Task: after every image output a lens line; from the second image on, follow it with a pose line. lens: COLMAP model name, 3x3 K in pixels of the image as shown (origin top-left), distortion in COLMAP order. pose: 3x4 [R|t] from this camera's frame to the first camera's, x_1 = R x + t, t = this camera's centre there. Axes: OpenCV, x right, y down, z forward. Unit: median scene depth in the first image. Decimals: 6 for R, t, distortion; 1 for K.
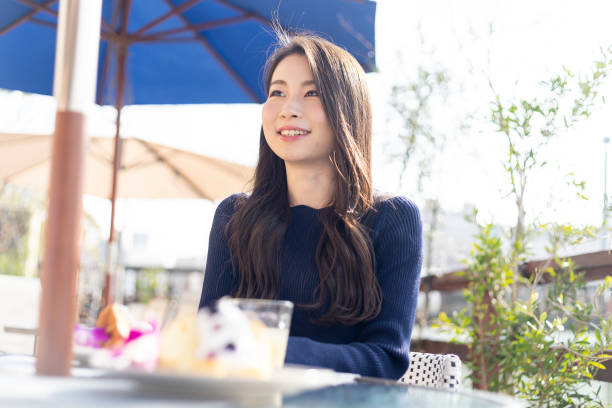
lens RADIAL K [[908.1, 0, 306.7], [0, 908.1, 204.9], [0, 0, 1]] dist [0.033673, 0.000000]
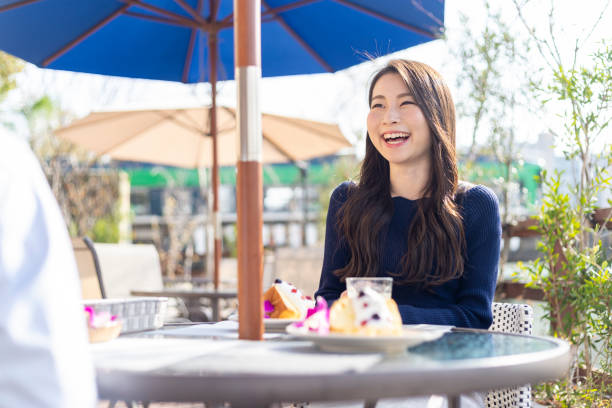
lens RADIAL K [[908.1, 0, 303.9], [0, 908.1, 205.8], [0, 0, 1]] dist [0.033673, 0.000000]
pose [[0.994317, -0.061800, -0.086691, -0.016778], [0.067120, 0.995948, 0.059852, -0.040275], [0.082640, -0.065330, 0.994436, -0.162055]]
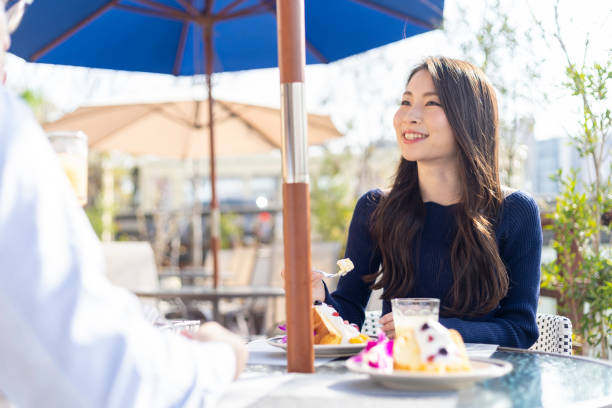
lens RADIAL K [[908.1, 0, 301.3], [0, 908.1, 206.6], [0, 0, 1]] dist [0.033673, 0.000000]
pose [[0.994978, -0.073353, -0.068102, -0.056673], [0.078617, 0.993838, 0.078143, -0.062276], [0.061950, -0.083104, 0.994613, -0.134587]]
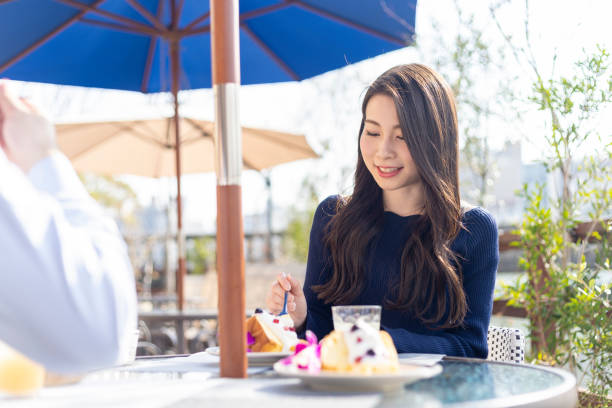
lens RADIAL K [[940.0, 0, 307.6], [0, 940.0, 206.3], [0, 0, 1]] dist [0.035735, 0.000000]
pose [[0.996356, -0.074590, -0.041367, -0.030181], [0.076695, 0.995704, 0.051873, -0.048173], [0.037320, -0.054857, 0.997797, -0.144268]]
